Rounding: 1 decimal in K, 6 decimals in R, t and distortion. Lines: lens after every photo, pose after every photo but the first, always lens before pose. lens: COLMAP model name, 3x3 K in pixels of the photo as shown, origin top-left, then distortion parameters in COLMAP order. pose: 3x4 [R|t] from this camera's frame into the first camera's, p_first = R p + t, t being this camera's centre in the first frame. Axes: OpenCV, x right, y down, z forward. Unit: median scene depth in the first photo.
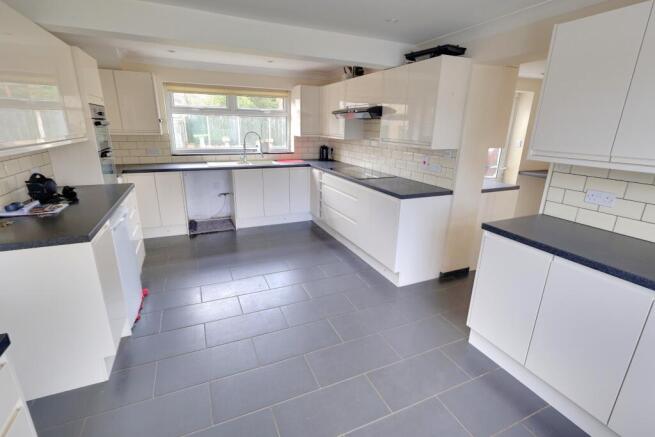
lens RADIAL K [[304.7, 0, 327.5], [0, 304.7, 218.5], [0, 0, 1]] dist [0.000699, 0.000146]
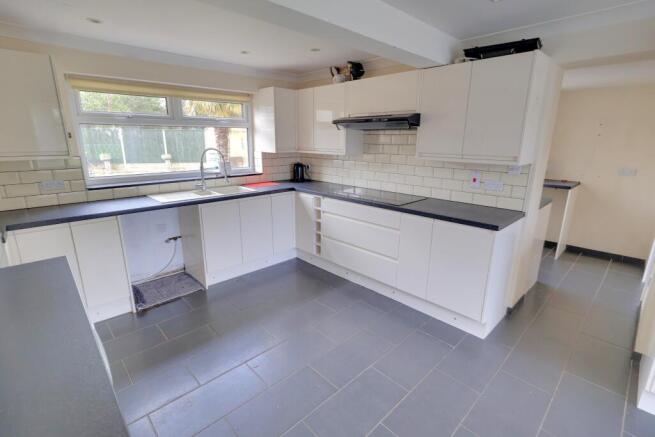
lens RADIAL K [[307.9, 0, 327.5], [0, 307.9, 218.5], [0, 0, 1]] dist [-0.000099, -0.000298]
pose [[0.940046, -0.102261, 0.325356, -0.247246], [0.113965, 0.993338, -0.017068, -0.077906], [-0.321444, 0.053124, 0.945437, 0.234898]]
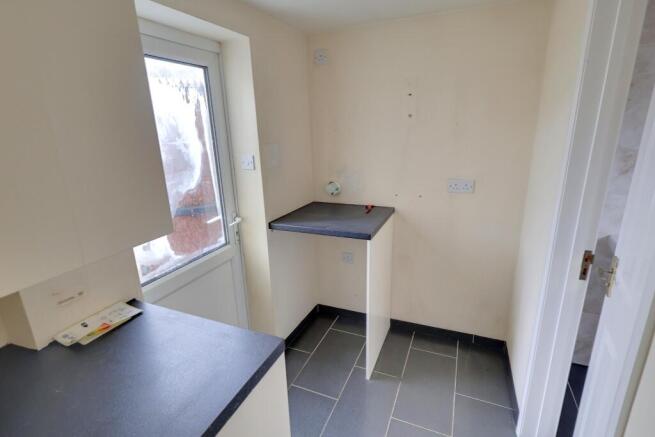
lens RADIAL K [[322.2, 0, 327.1], [0, 322.2, 216.9], [0, 0, 1]] dist [-0.001289, -0.000108]
pose [[0.734280, -0.228394, 0.639272, 0.360561], [0.244905, 0.967411, 0.064326, -0.159628], [-0.633130, 0.109328, 0.766285, 0.532098]]
